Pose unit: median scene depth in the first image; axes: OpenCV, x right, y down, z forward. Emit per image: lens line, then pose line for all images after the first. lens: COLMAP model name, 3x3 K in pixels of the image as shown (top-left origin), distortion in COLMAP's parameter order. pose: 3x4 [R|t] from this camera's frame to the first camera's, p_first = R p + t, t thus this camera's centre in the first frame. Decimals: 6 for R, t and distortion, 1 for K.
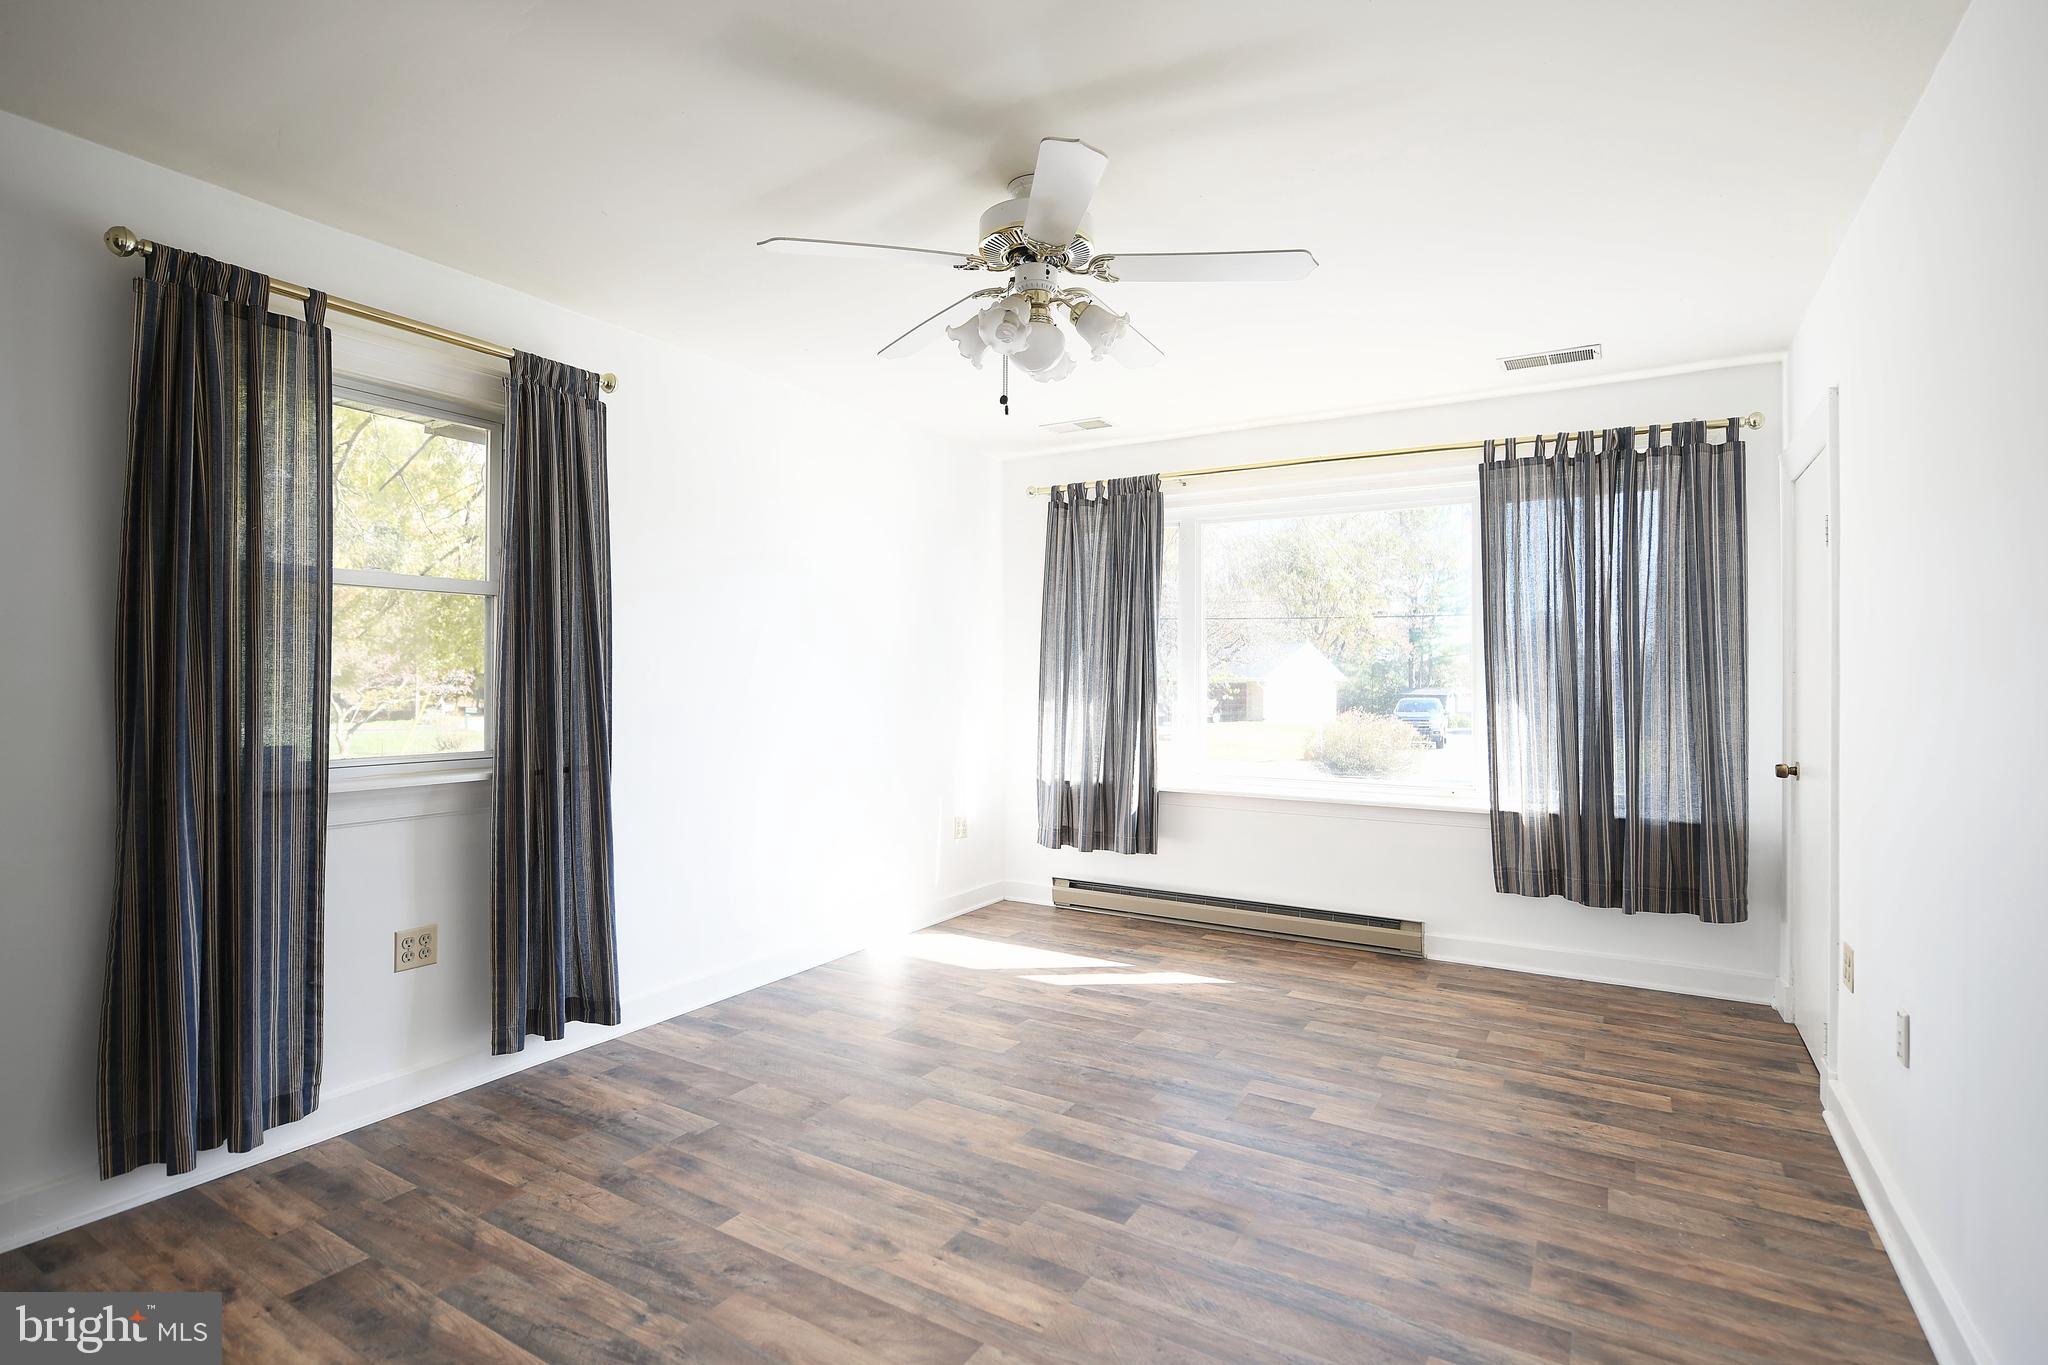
lens RADIAL K [[986.8, 0, 1032.5], [0, 986.8, 677.8], [0, 0, 1]] dist [-0.005072, -0.001600]
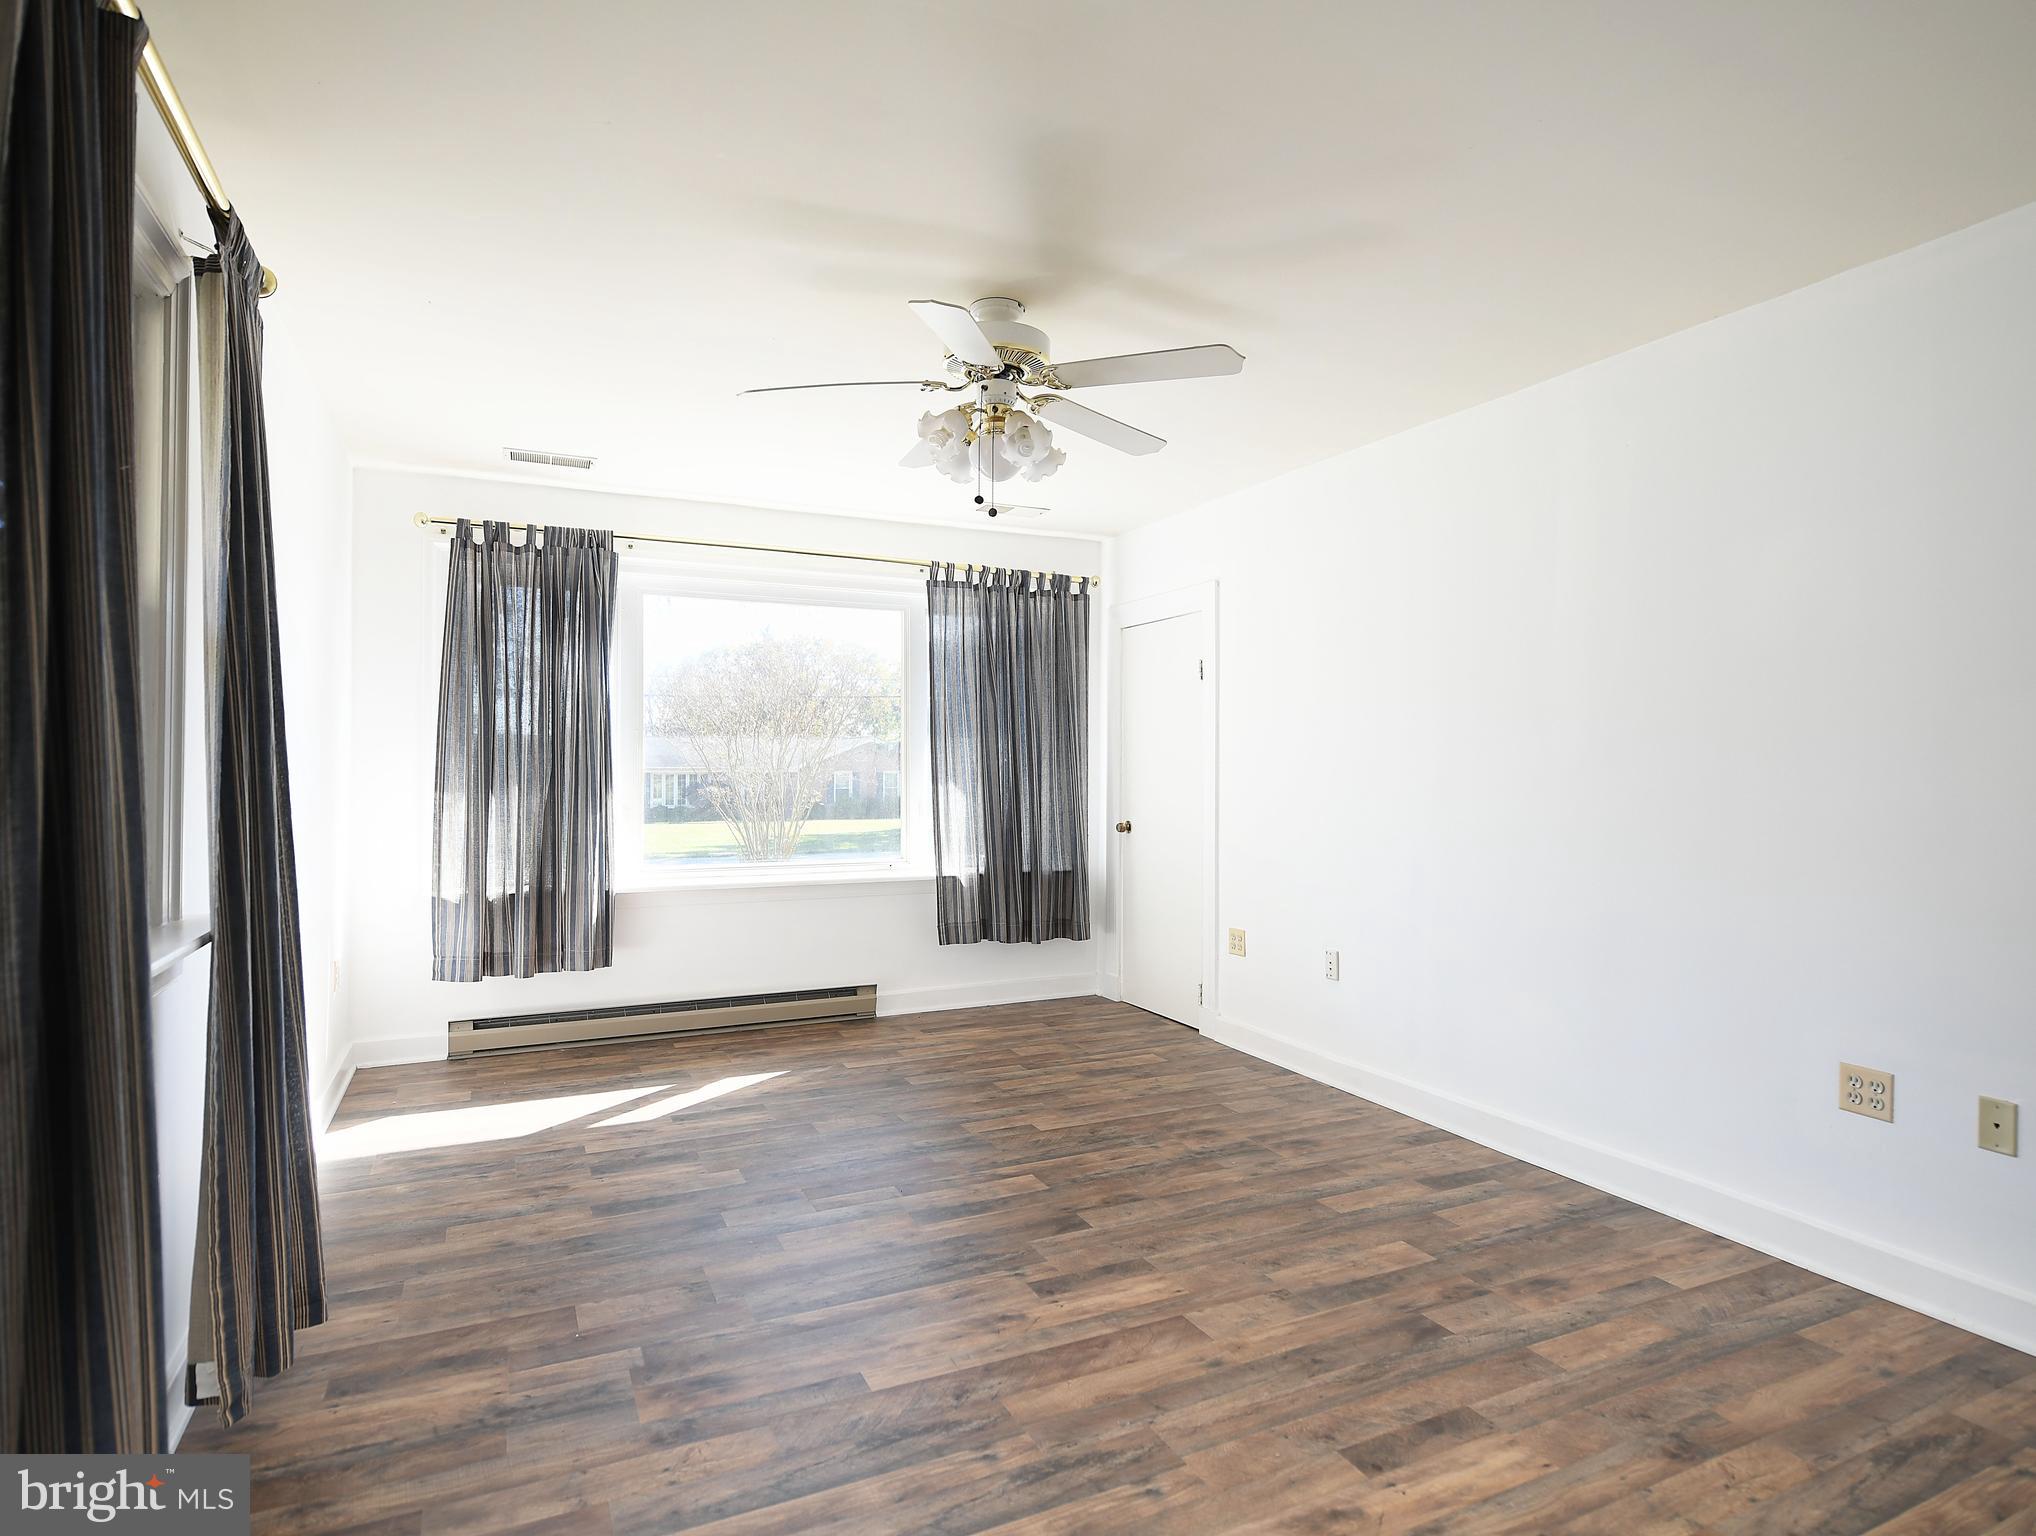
lens RADIAL K [[1104.5, 0, 1024.1], [0, 1104.5, 763.8], [0, 0, 1]] dist [-0.003097, -0.001651]
pose [[0.554743, -0.002069, 0.832019, -0.634933], [0.000916, 0.999998, 0.001876, -0.002488], [-0.832021, -0.000279, 0.554743, 0.201434]]
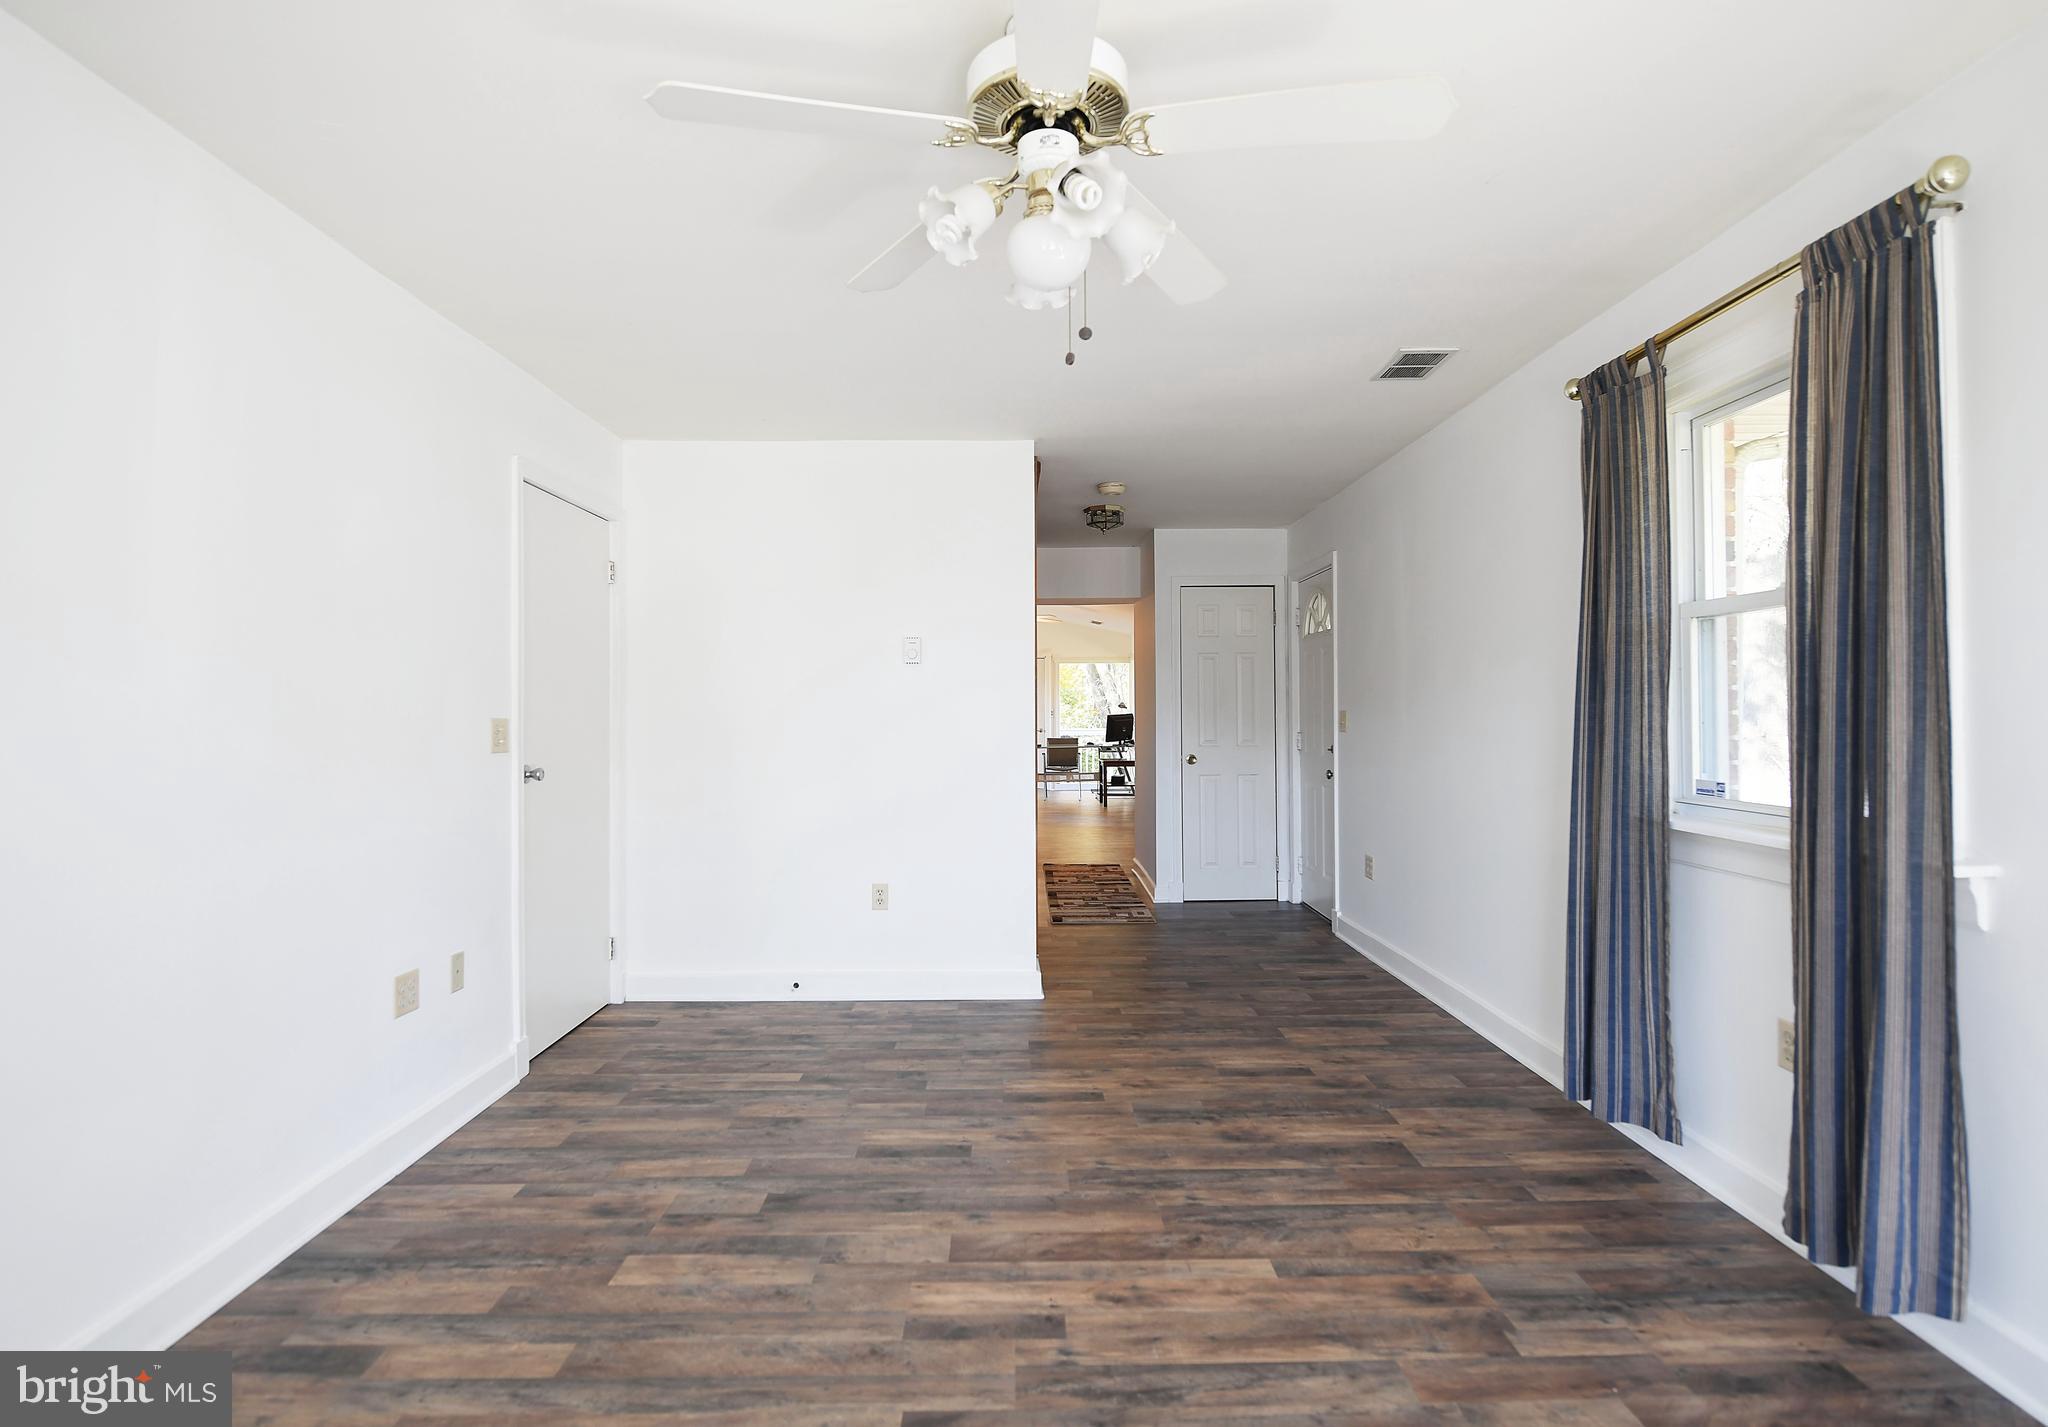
lens RADIAL K [[1033.7, 0, 1021.9], [0, 1033.7, 711.3], [0, 0, 1]] dist [-0.005249, -0.001471]
pose [[-0.853818, -0.000238, -0.520572, 0.264701], [0.001094, 0.999997, -0.002252, 0.000023], [0.520571, -0.002492, -0.853815, 1.054218]]
